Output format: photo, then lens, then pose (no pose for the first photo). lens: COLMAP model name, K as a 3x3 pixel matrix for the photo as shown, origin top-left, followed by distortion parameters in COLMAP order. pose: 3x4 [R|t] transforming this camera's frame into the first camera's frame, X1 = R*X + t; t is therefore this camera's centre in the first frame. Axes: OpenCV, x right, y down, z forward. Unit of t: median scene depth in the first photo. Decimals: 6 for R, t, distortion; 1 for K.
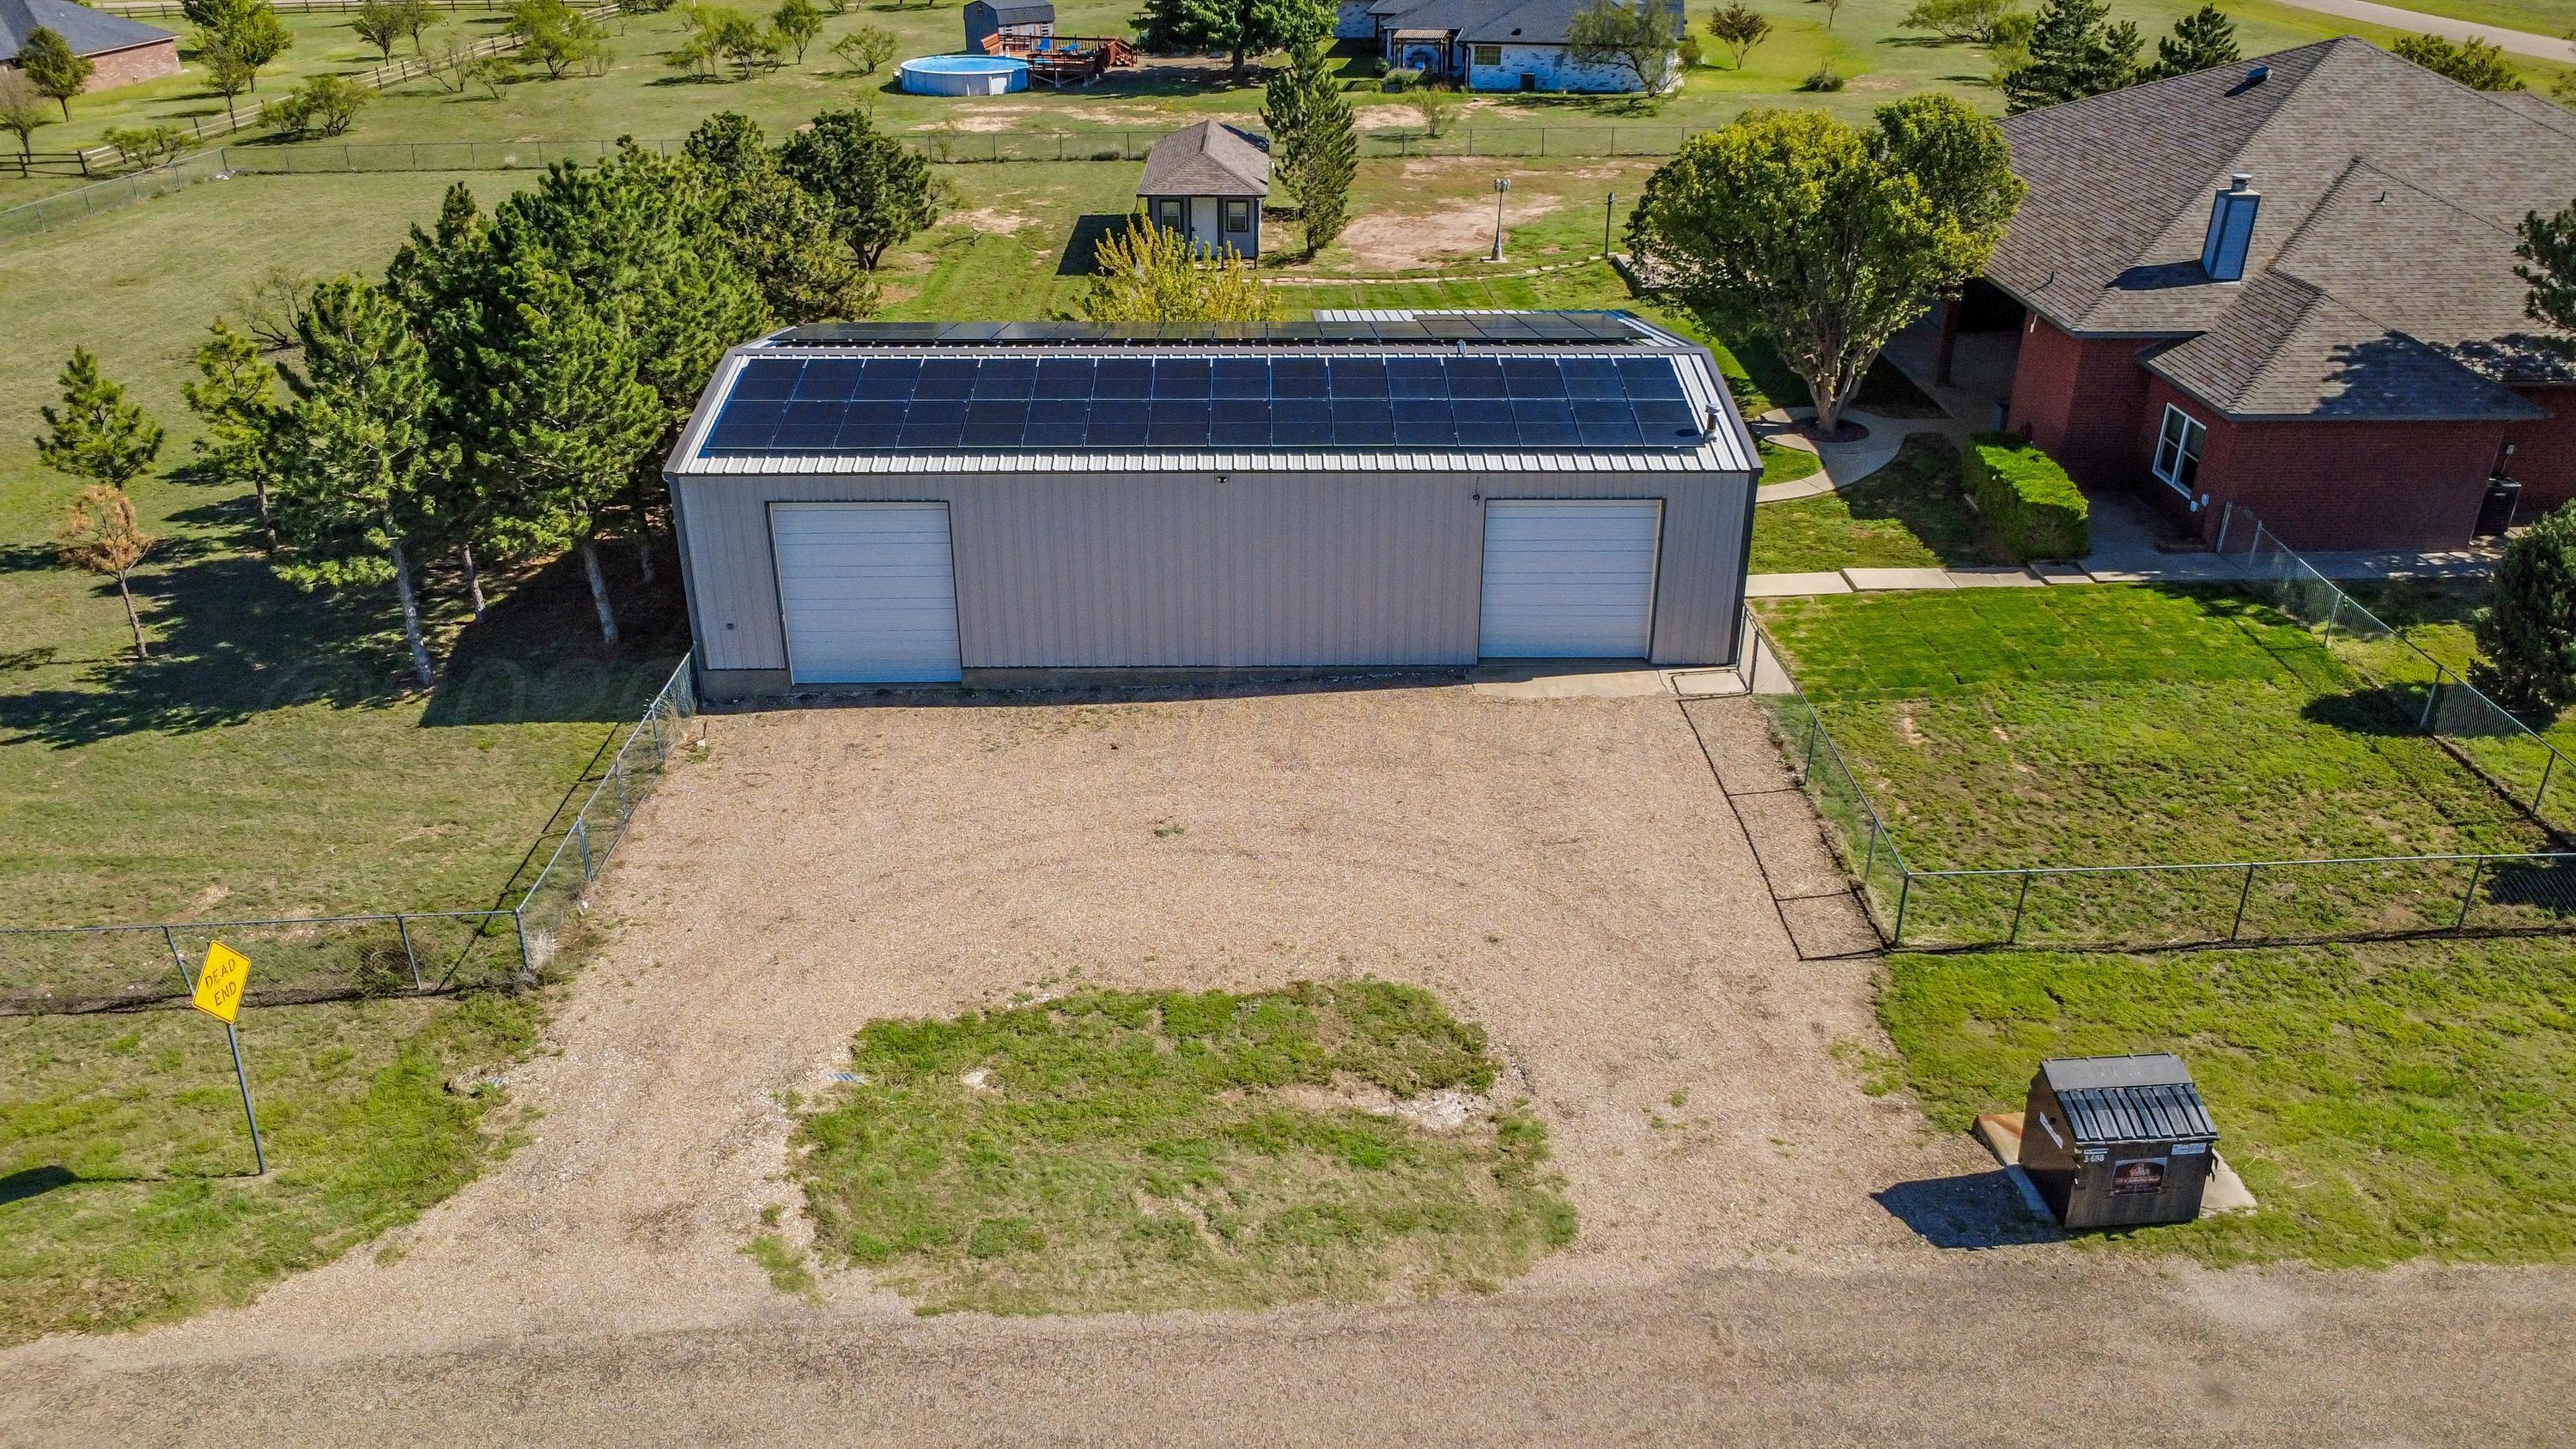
lens RADIAL K [[1888.3, 0, 1288.0], [0, 1888.3, 724.5], [0, 0, 1]] dist [-0.002118, -0.003066]
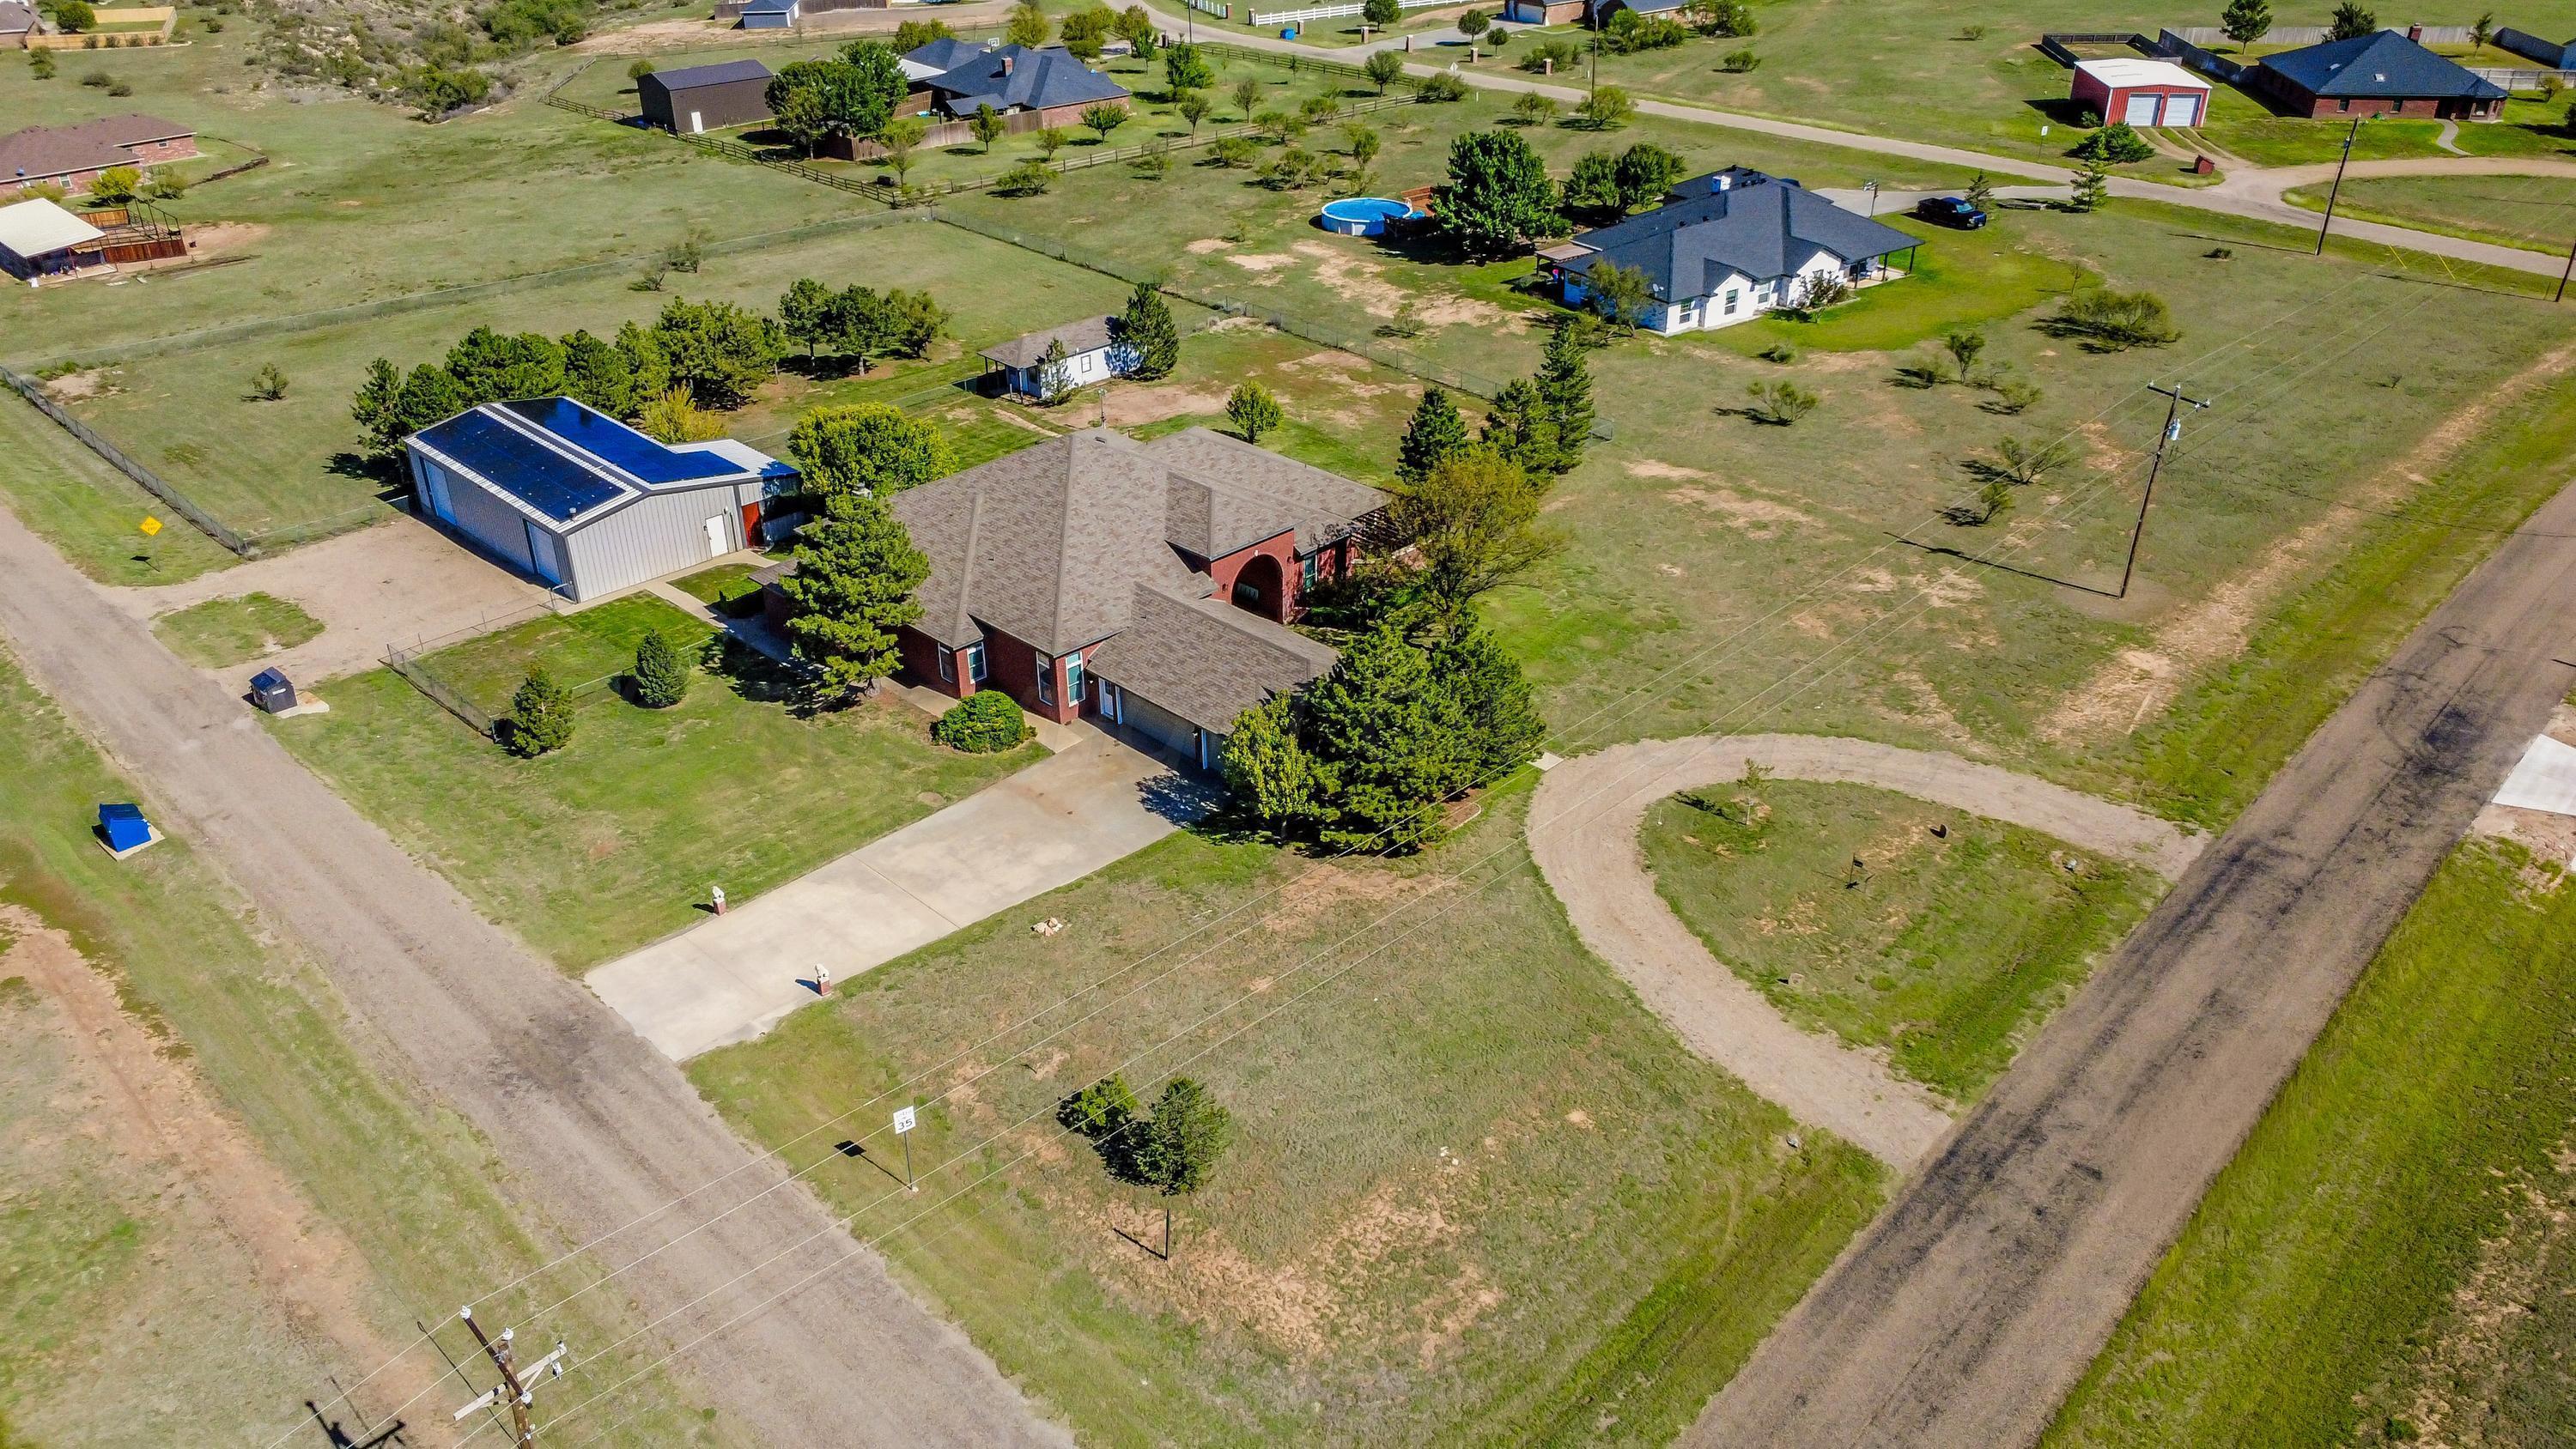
lens RADIAL K [[1888.3, 0, 1288.0], [0, 1888.3, 724.5], [0, 0, 1]] dist [-0.002118, -0.003066]
pose [[0.692664, 0.344731, -0.633544, 3.011951], [-0.311162, 0.935263, 0.168707, -0.712304], [0.650688, 0.080277, 0.755090, -0.418999]]
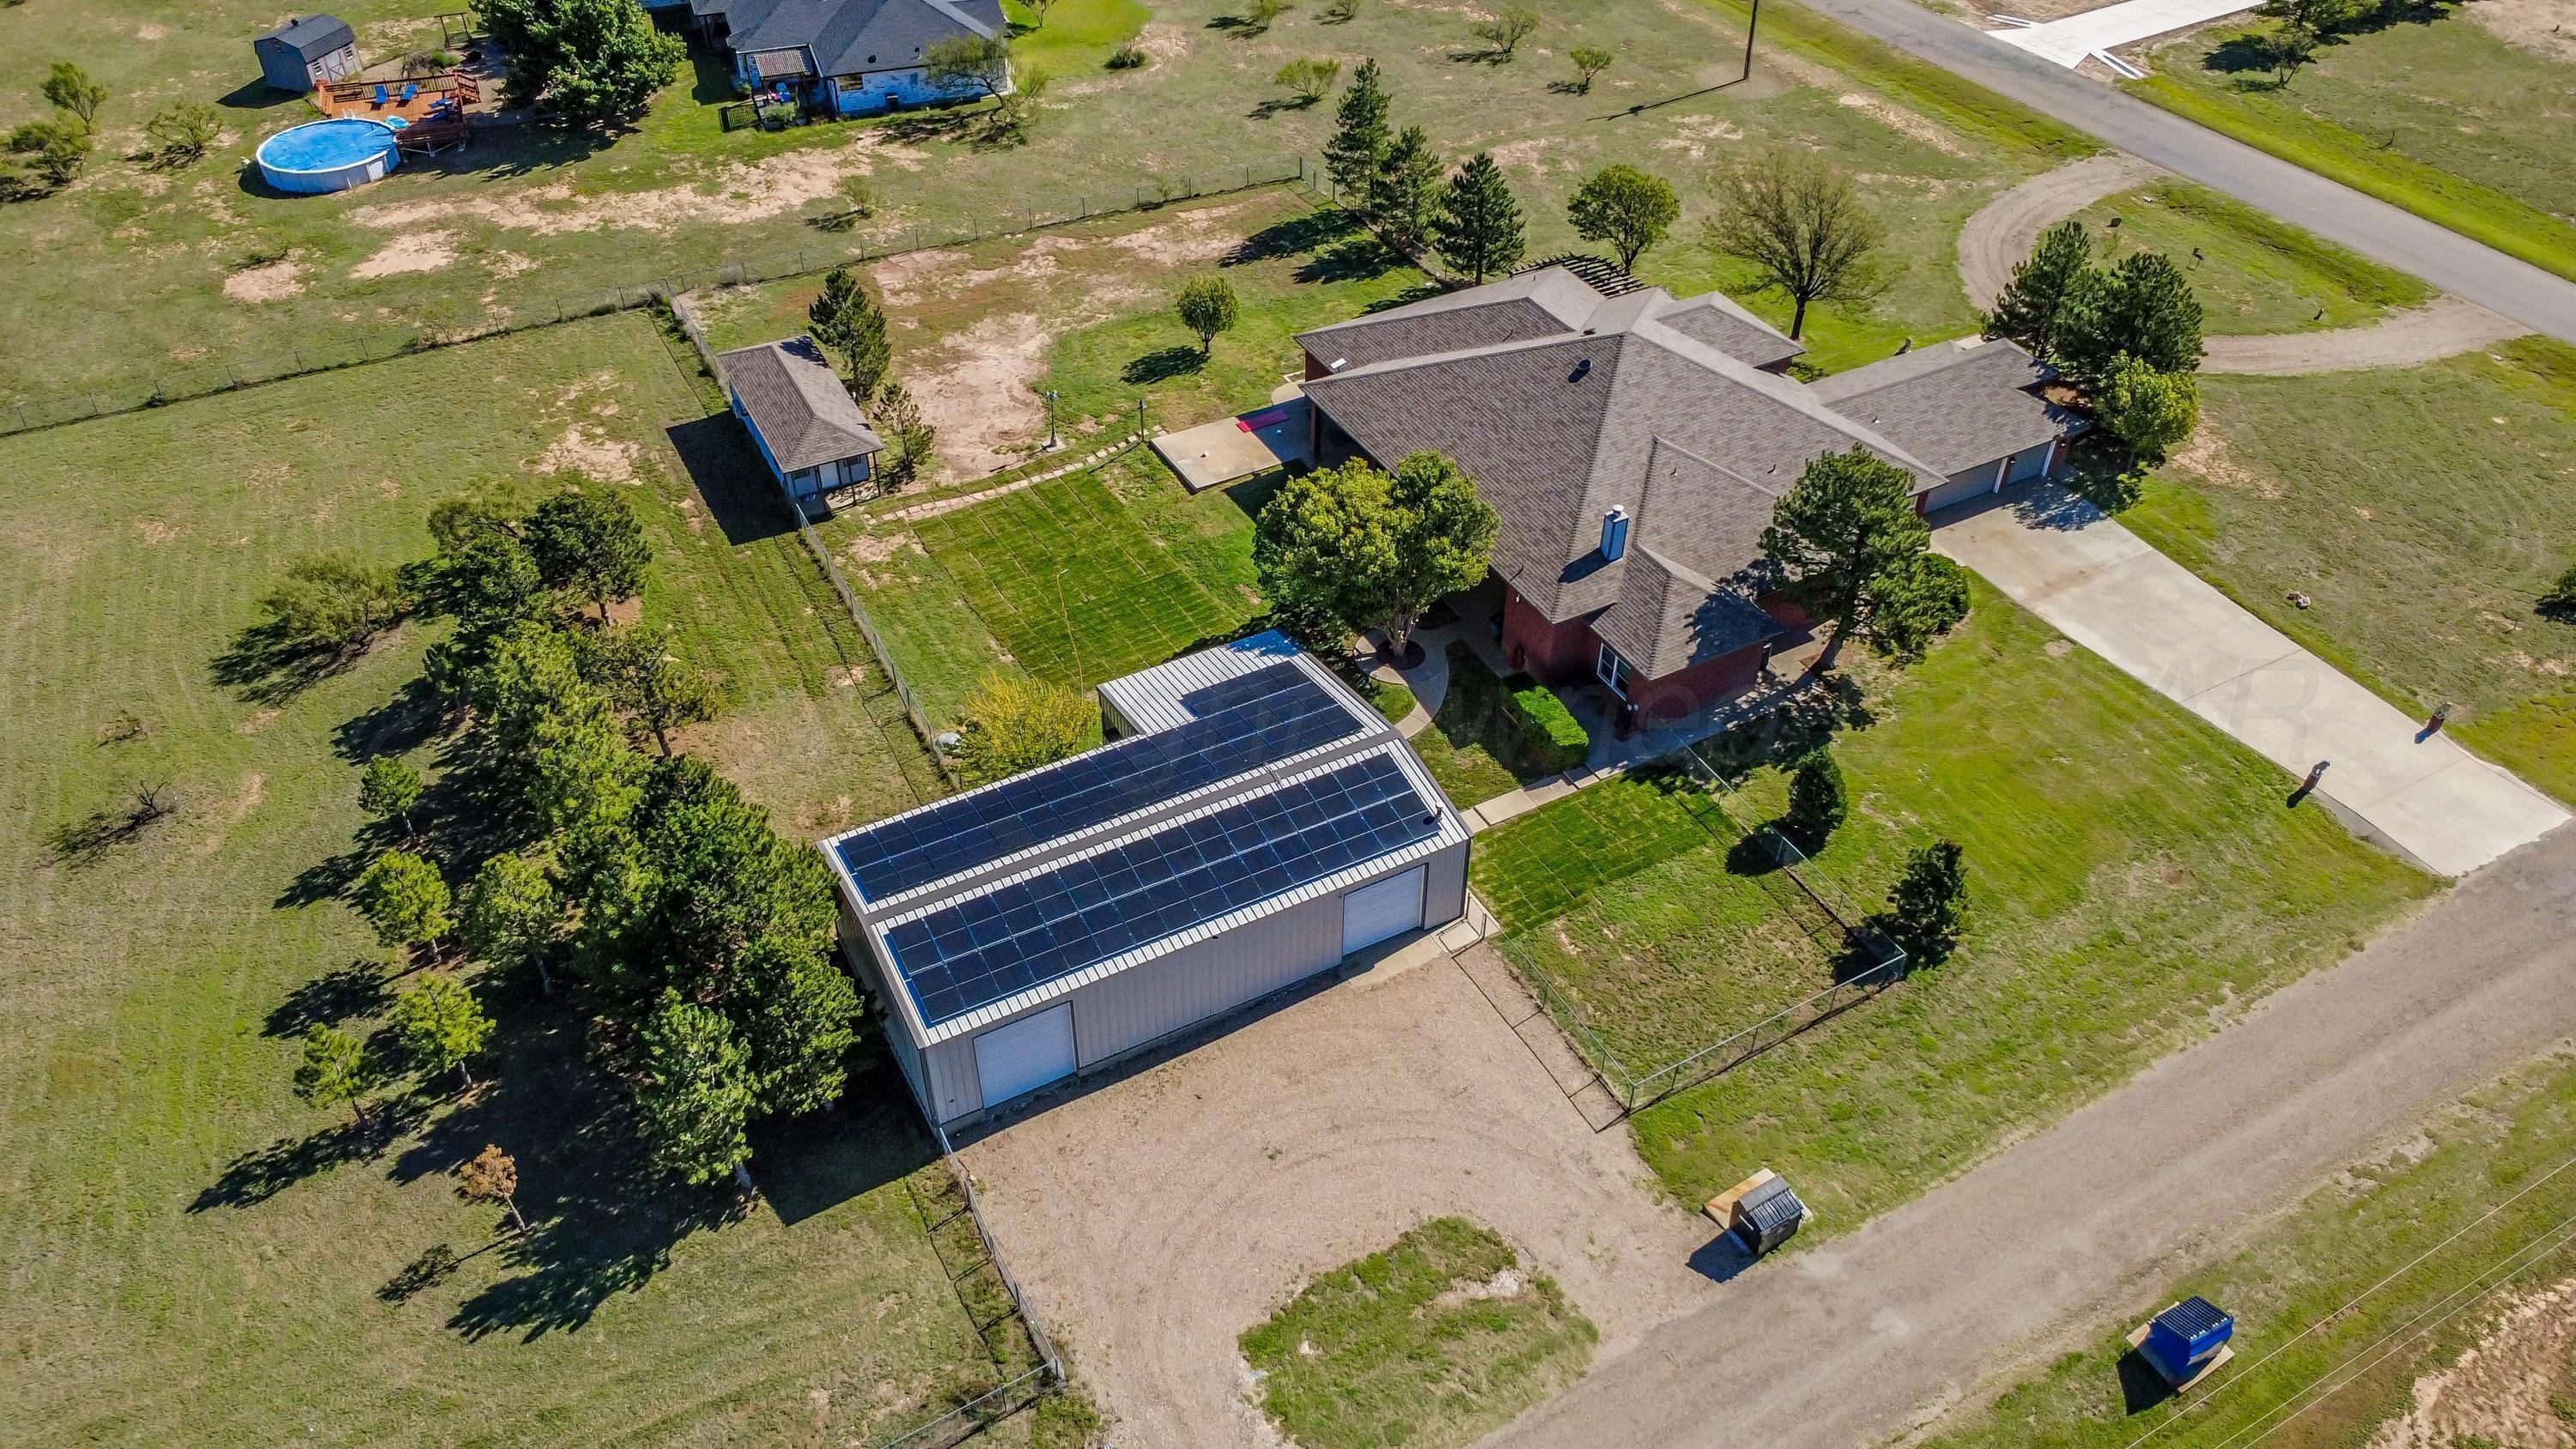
lens RADIAL K [[1892.6, 0, 1288.0], [0, 1892.6, 724.5], [0, 0, 1]] dist [0.000734, -0.005228]
pose [[0.888196, -0.294547, 0.352633, -0.563800], [0.200671, 0.939099, 0.278969, -0.832199], [-0.413326, -0.177016, 0.893211, -0.604530]]
